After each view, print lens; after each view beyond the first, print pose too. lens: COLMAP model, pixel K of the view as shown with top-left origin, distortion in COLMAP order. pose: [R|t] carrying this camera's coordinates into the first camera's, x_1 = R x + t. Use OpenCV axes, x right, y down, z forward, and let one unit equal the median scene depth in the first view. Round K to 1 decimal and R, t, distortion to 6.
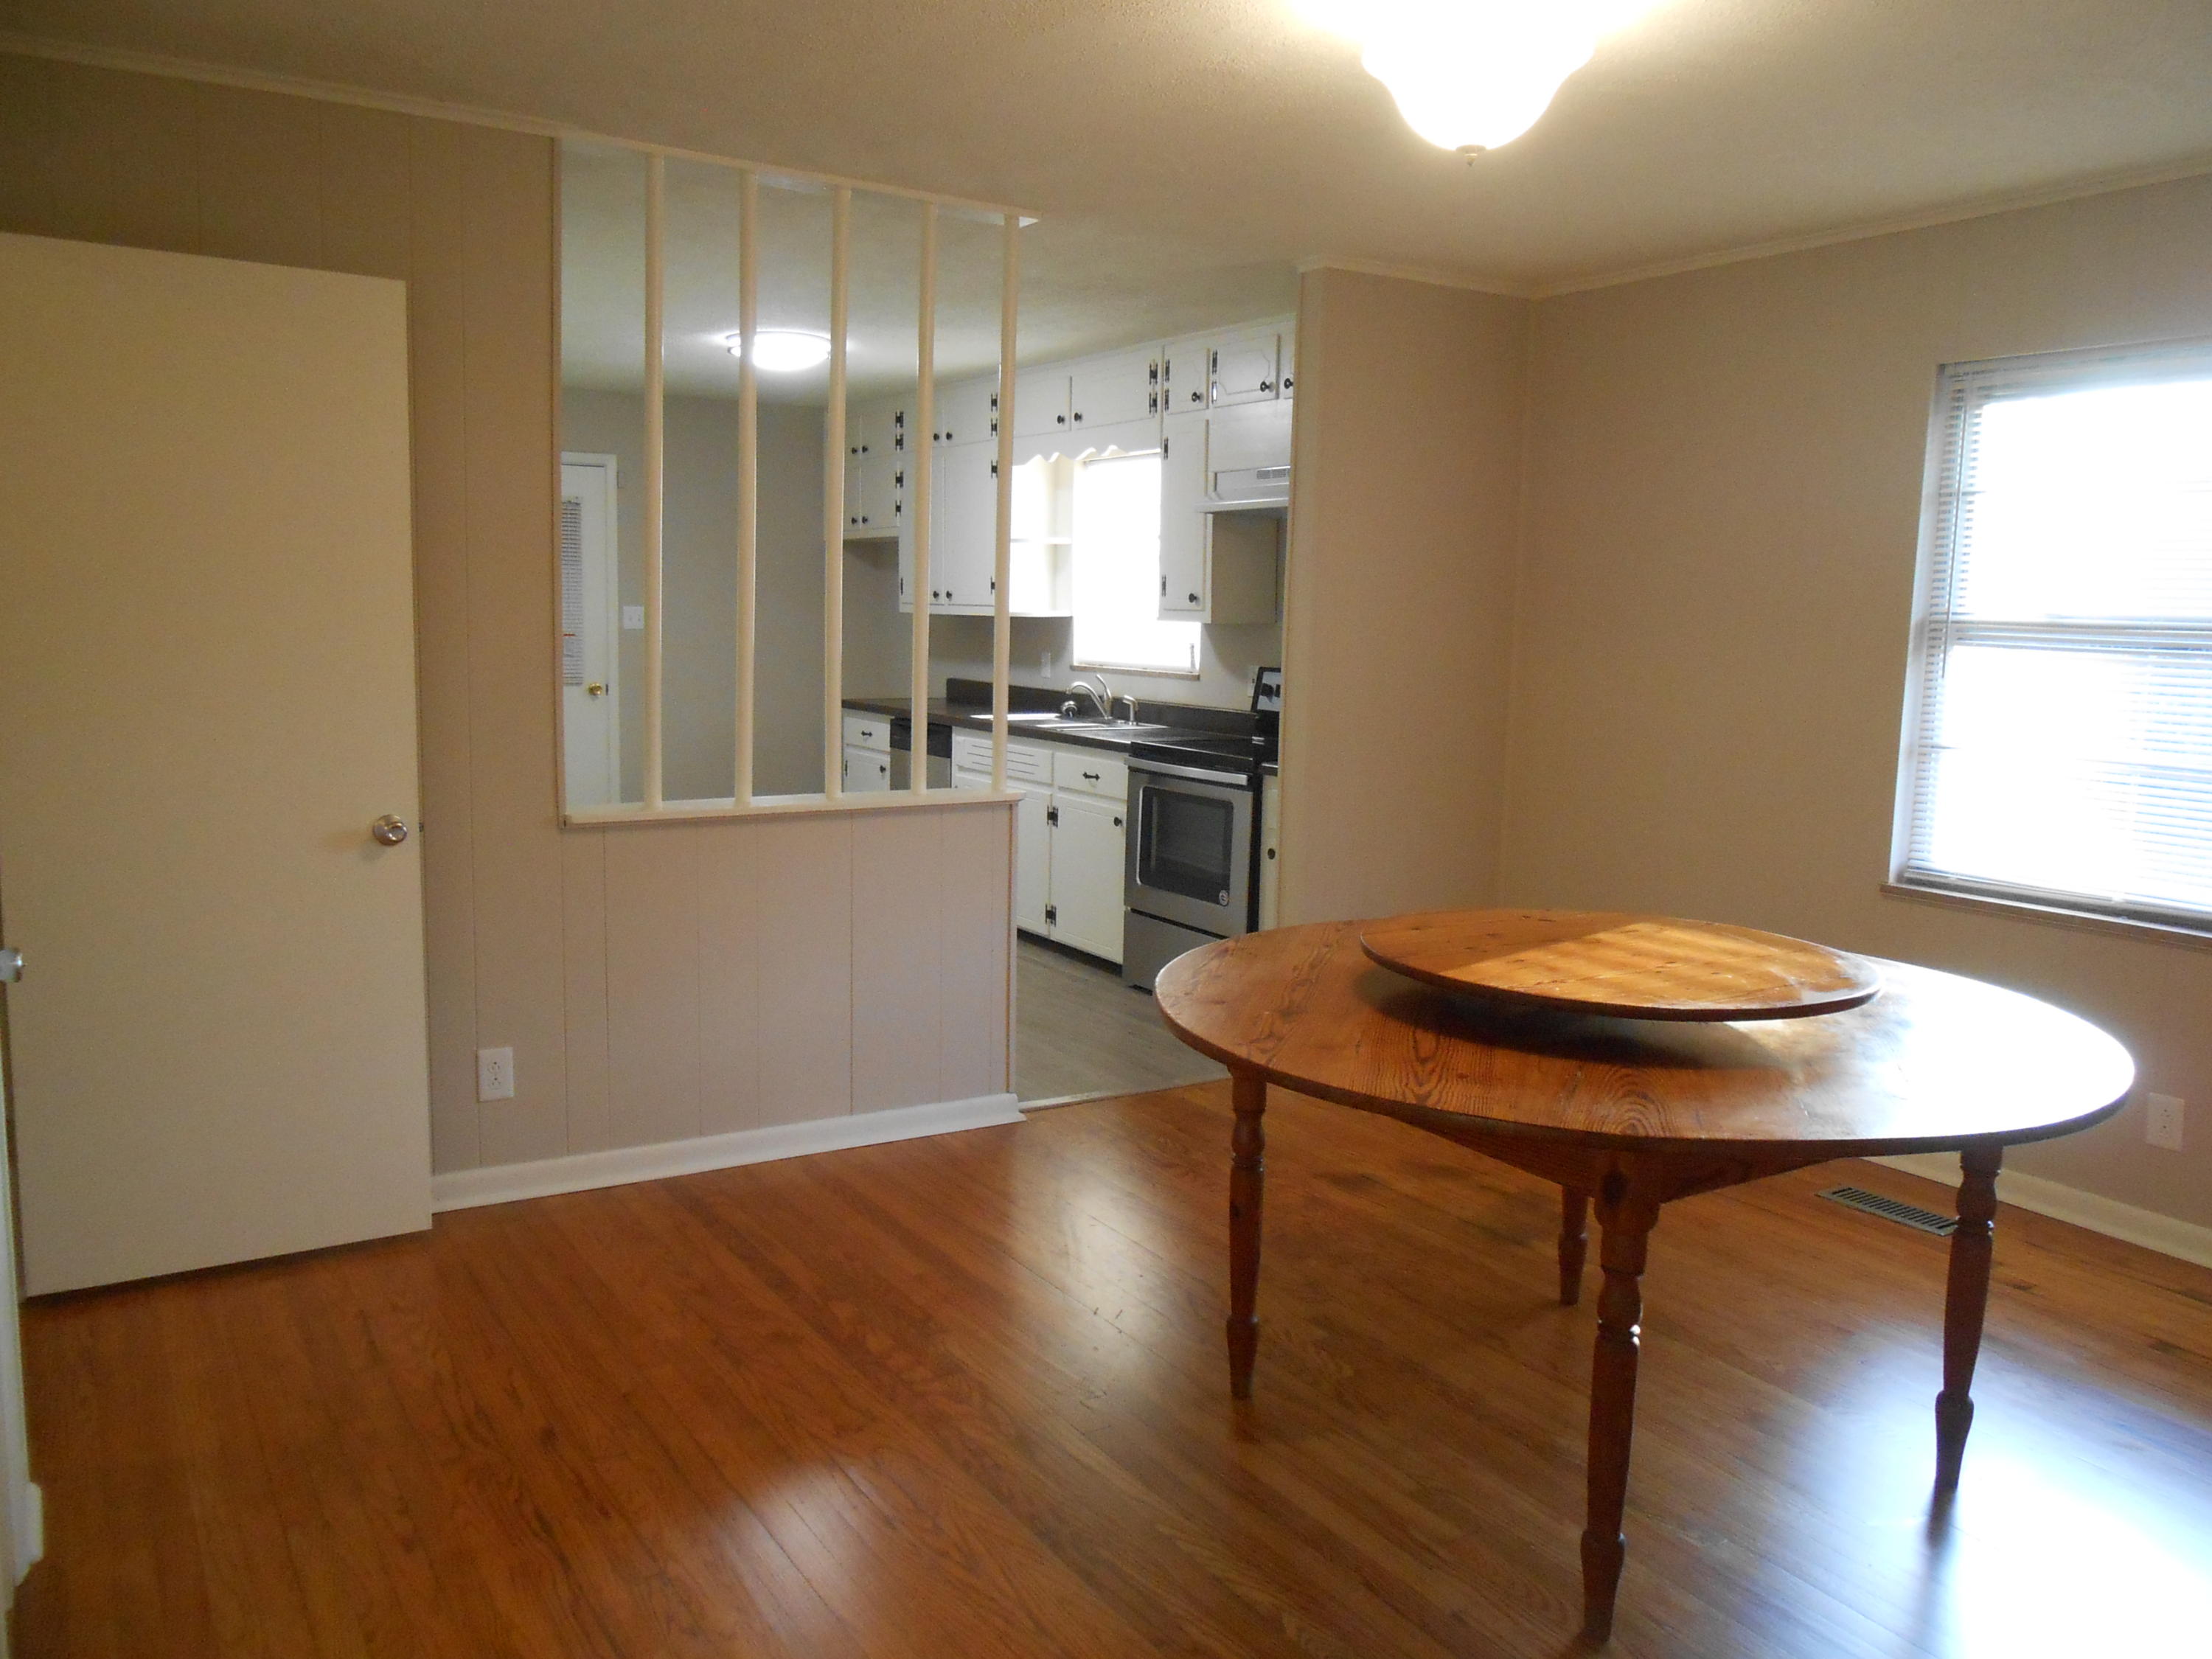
lens RADIAL K [[1690.1, 0, 1108.7], [0, 1690.1, 839.2], [0, 0, 1]] dist [-0.031941, 0.010964]
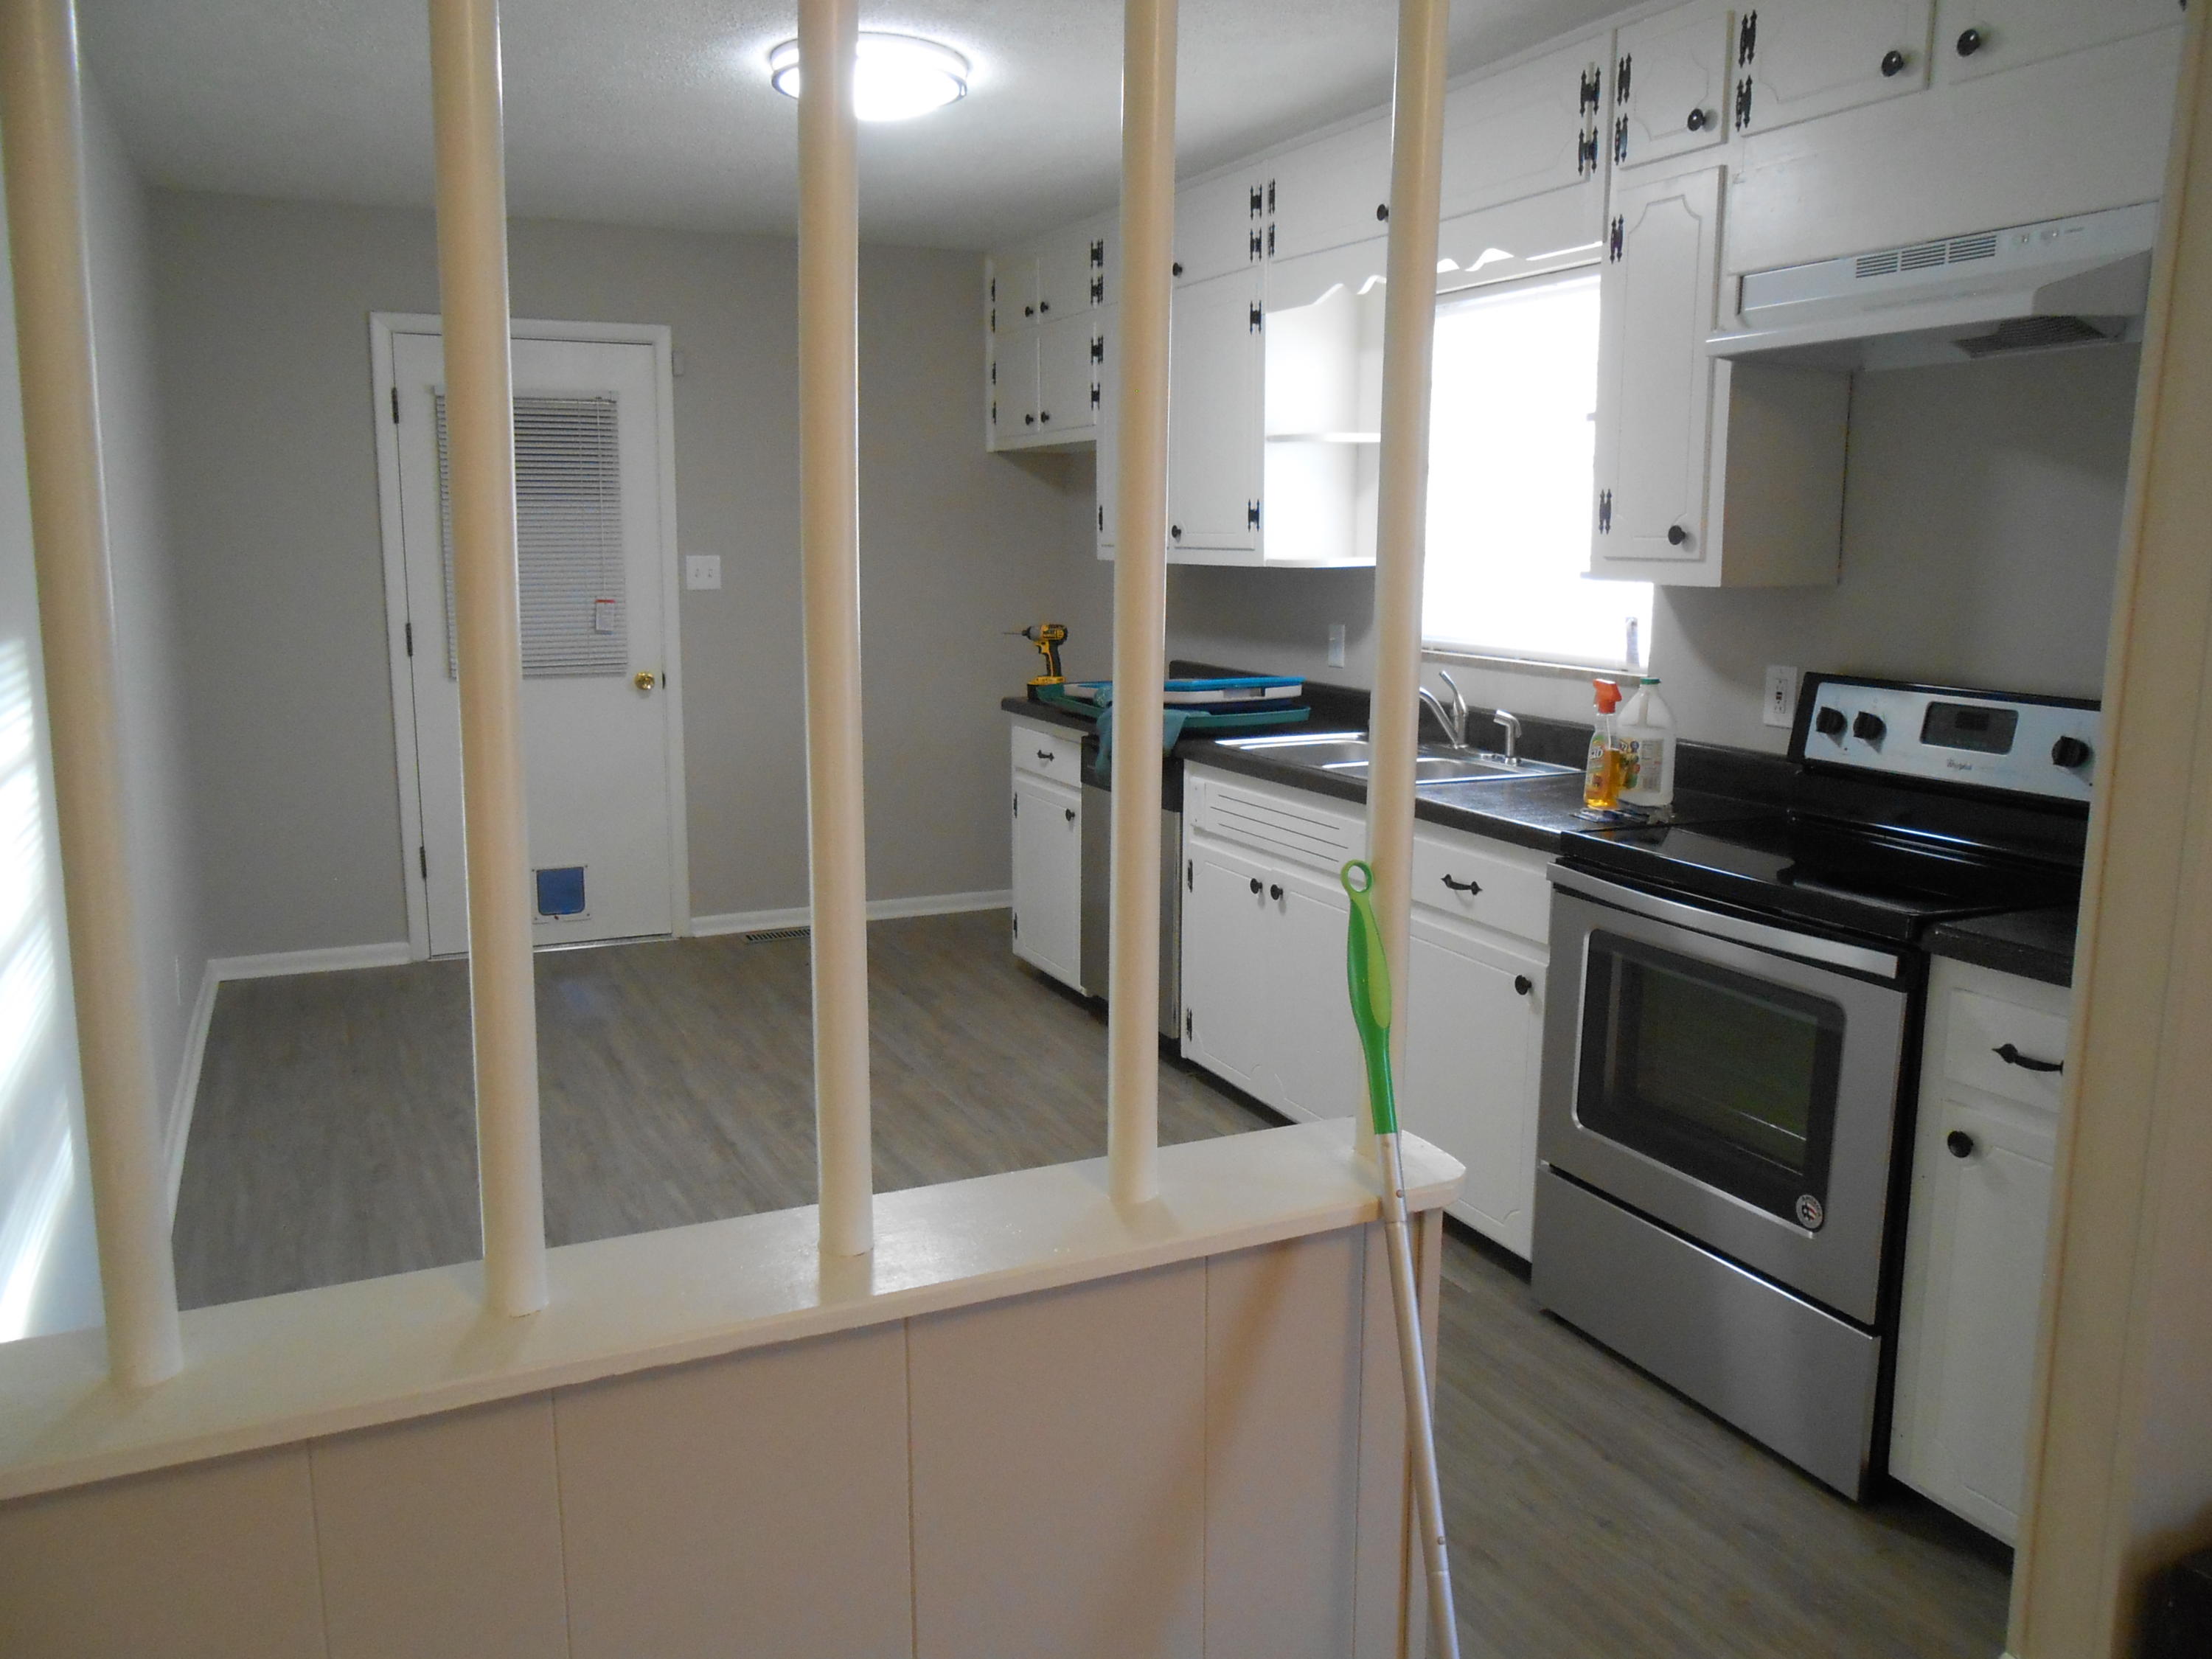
lens RADIAL K [[1690.1, 0, 1108.3], [0, 1690.1, 817.3], [0, 0, 1]] dist [-0.031941, 0.010964]
pose [[0.992728, 0.003637, -0.120328, -0.054779], [-0.000097, 0.999568, 0.029407, -0.071639], [0.120383, -0.029181, 0.992299, 0.467967]]
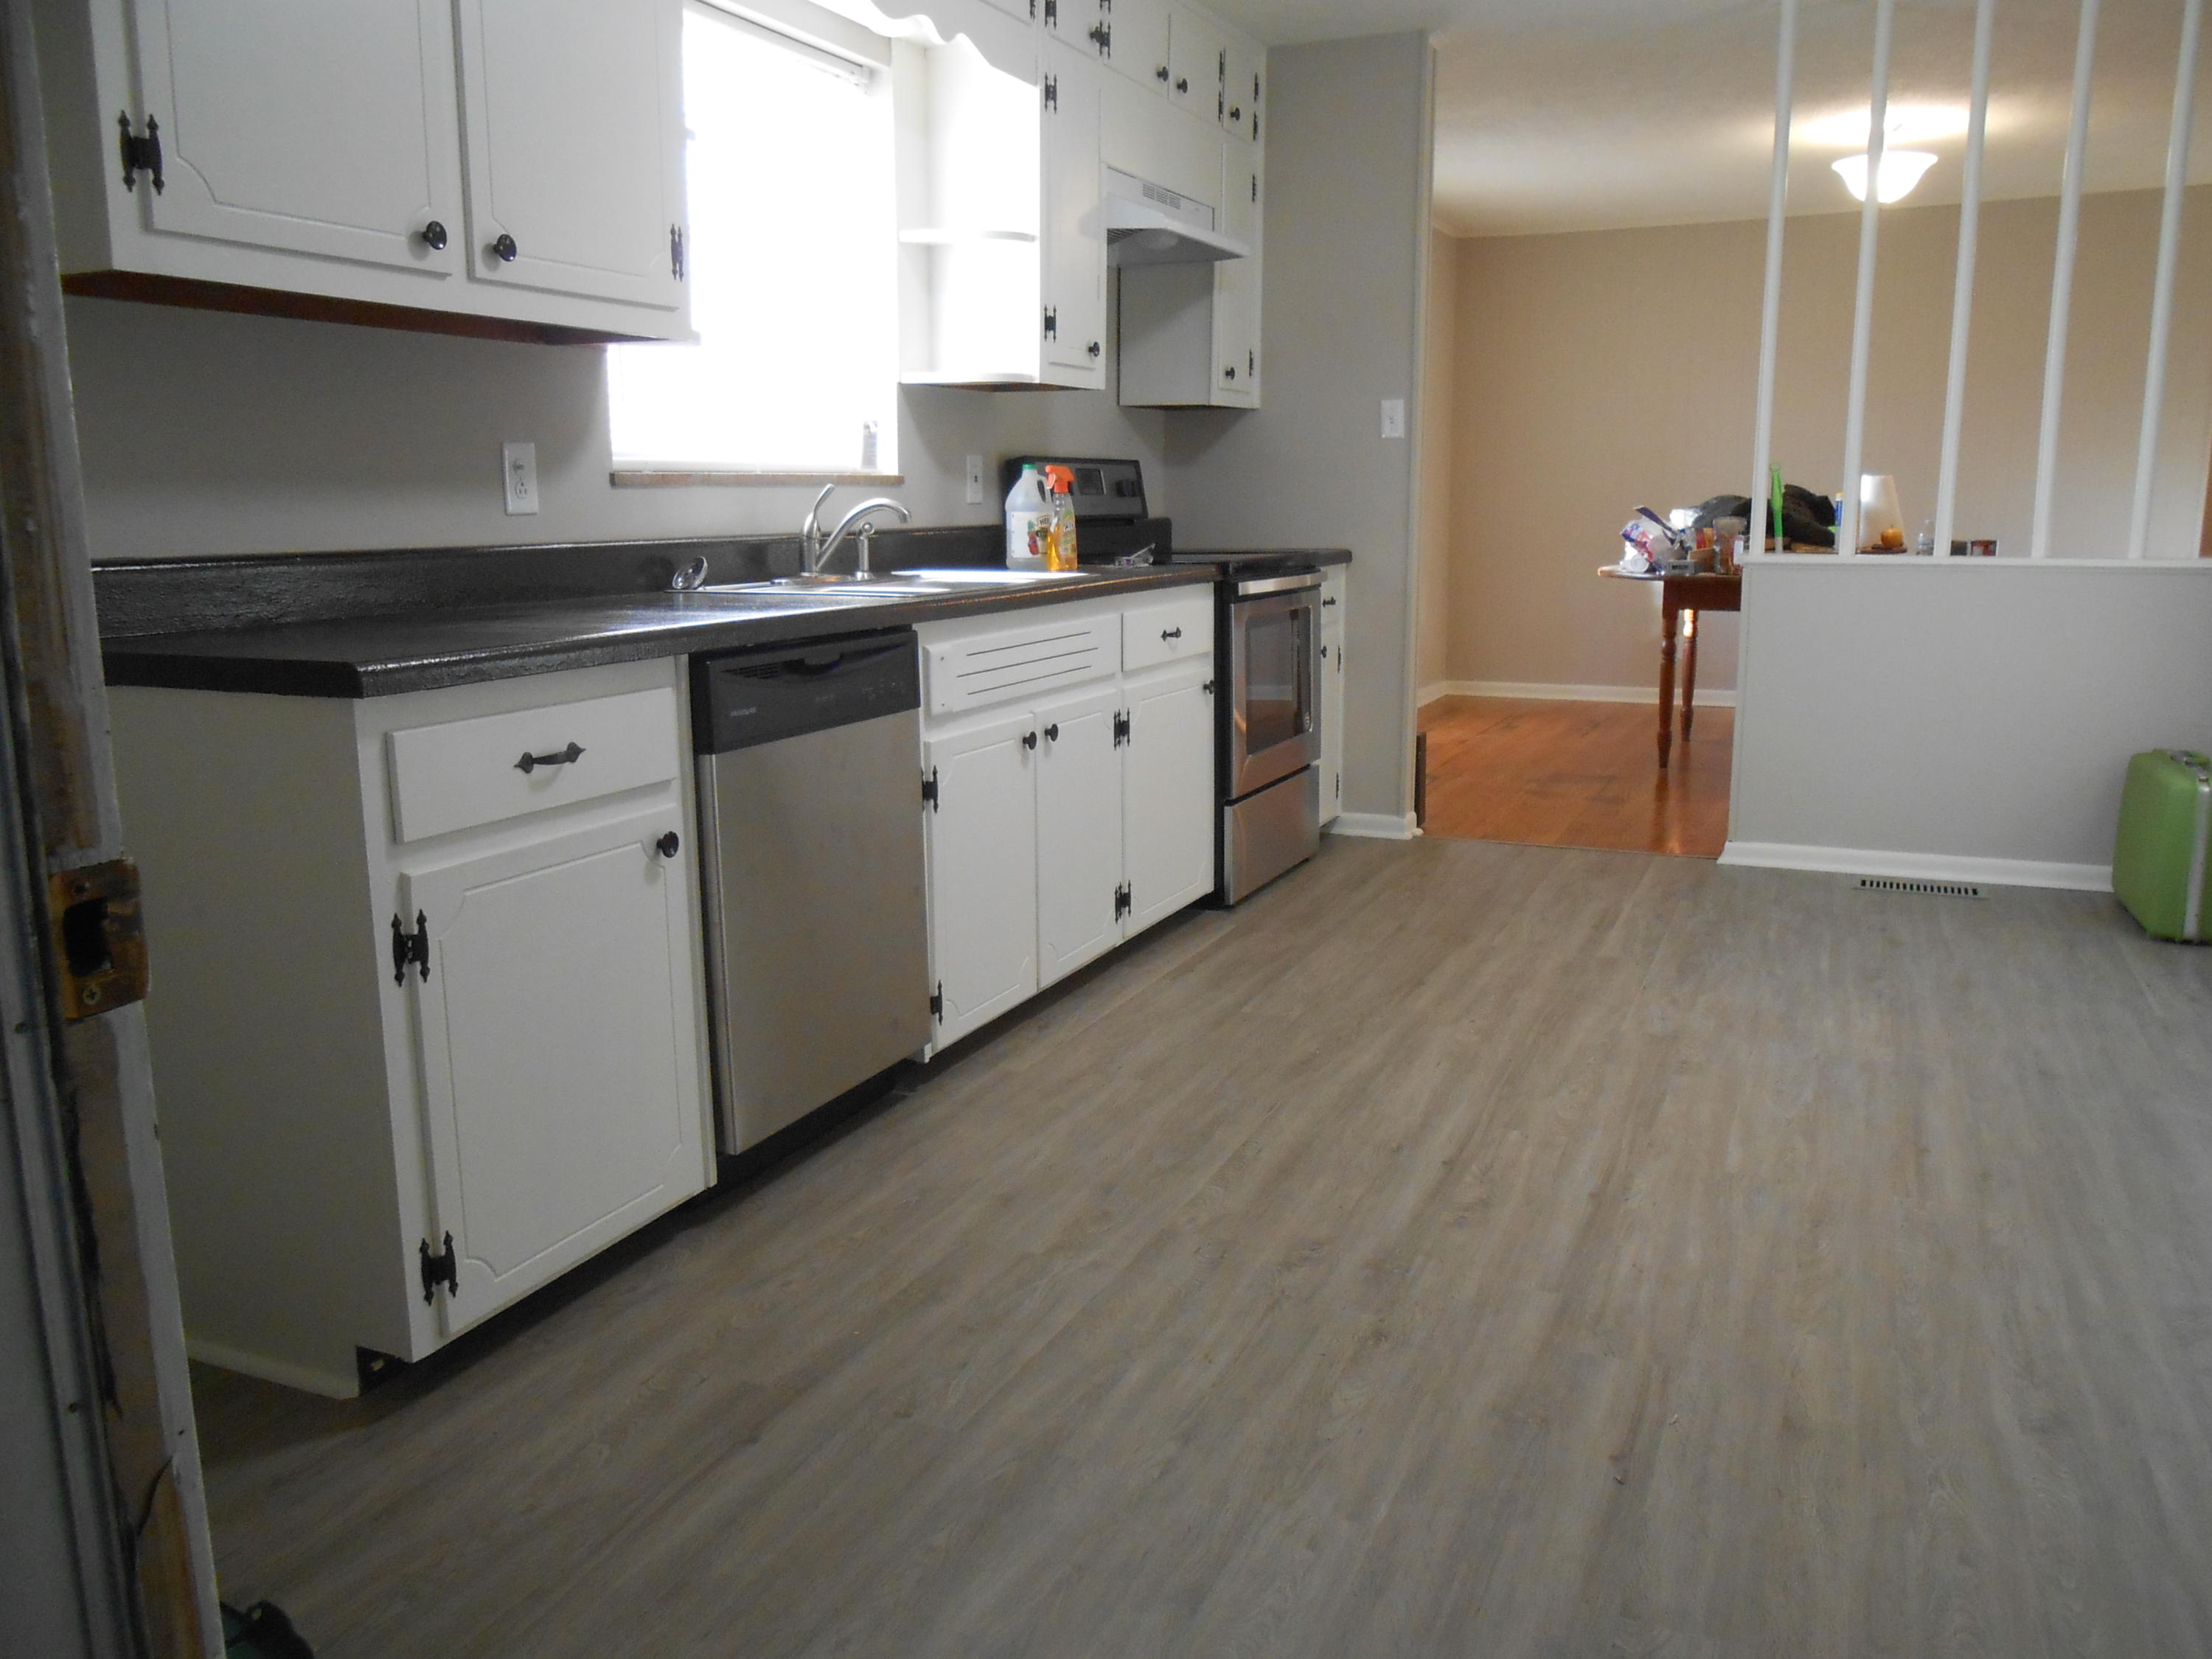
lens RADIAL K [[1690.1, 0, 1109.4], [0, 1690.1, 829.0], [0, 0, 1]] dist [-0.031941, 0.010964]
pose [[-0.550939, -0.179464, 0.815021, -0.506296], [0.109407, 0.952644, 0.283725, -0.144723], [-0.827343, 0.245484, -0.505214, 1.322806]]
